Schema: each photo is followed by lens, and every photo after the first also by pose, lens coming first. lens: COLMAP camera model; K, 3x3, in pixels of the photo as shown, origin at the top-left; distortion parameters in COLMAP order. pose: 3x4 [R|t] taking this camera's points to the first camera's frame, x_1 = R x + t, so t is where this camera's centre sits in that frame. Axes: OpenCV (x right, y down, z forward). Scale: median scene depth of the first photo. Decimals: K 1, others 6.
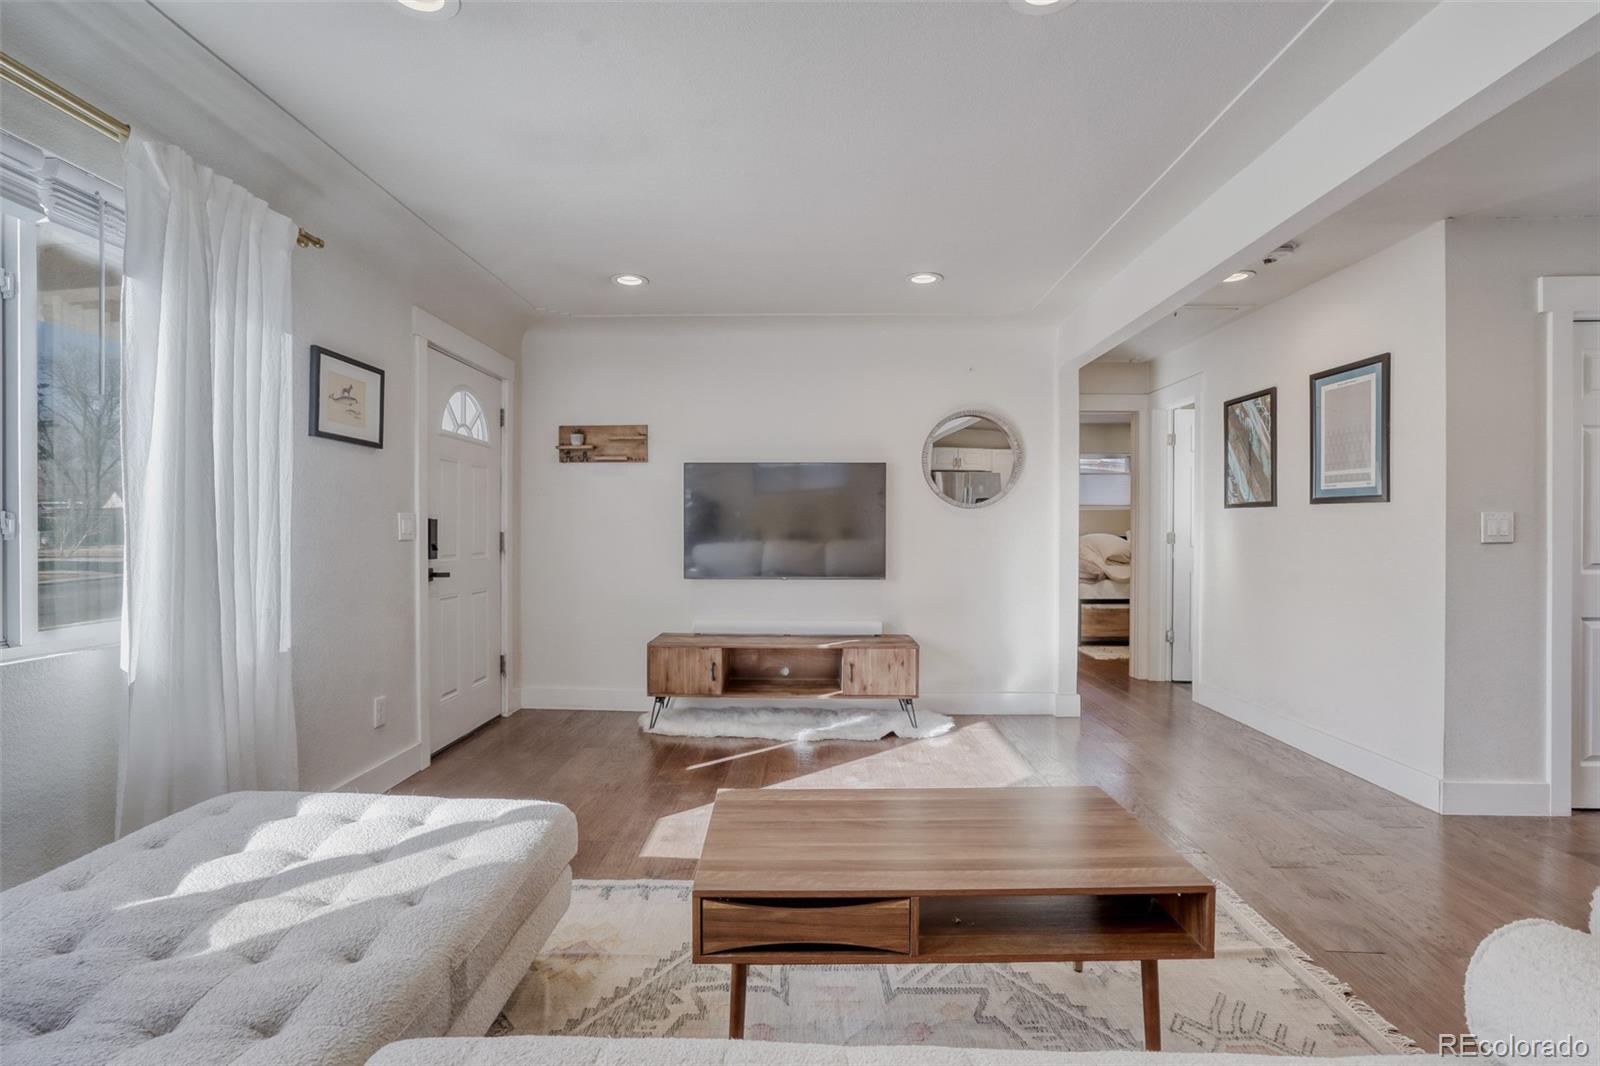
lens RADIAL K [[746.6, 0, 792.1], [0, 746.6, 533.8], [0, 0, 1]] dist [-0.040146, 0.017246]
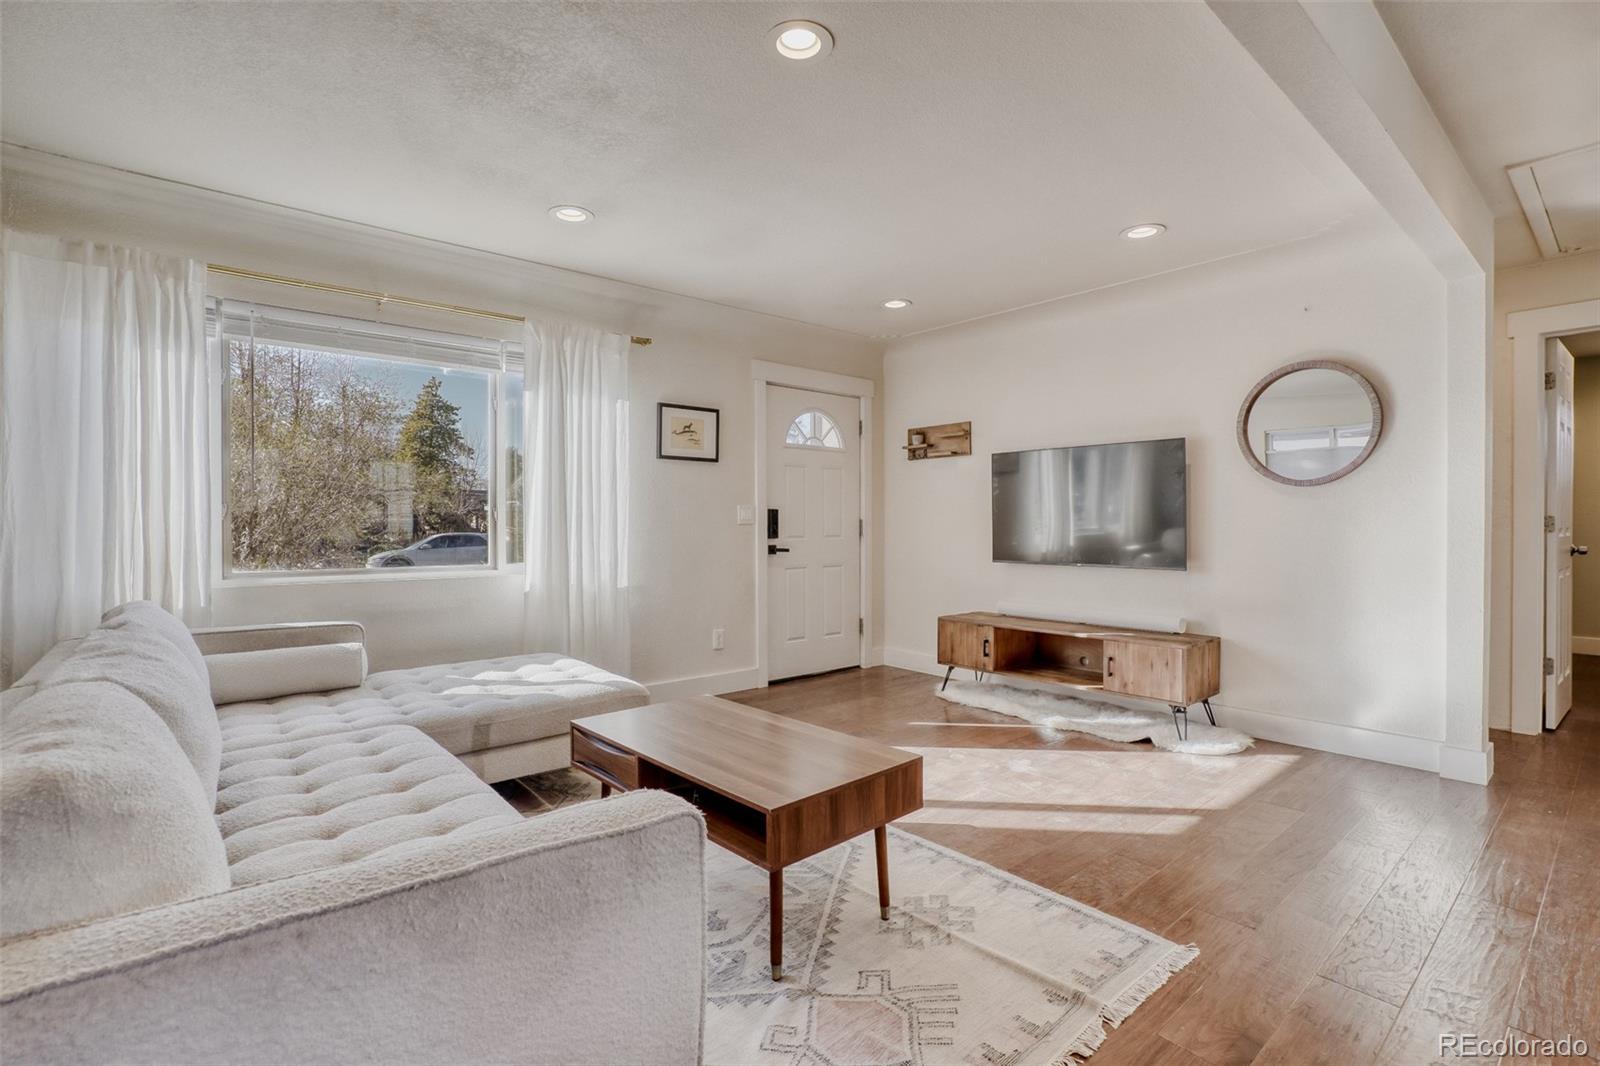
lens RADIAL K [[746.6, 0, 788.7], [0, 746.6, 522.0], [0, 0, 1]] dist [-0.040146, 0.017246]
pose [[0.662320, -0.004940, -0.749204, 0.585723], [0.000050, 0.999979, -0.006549, 0.013320], [0.749221, 0.004301, 0.662306, 0.097052]]
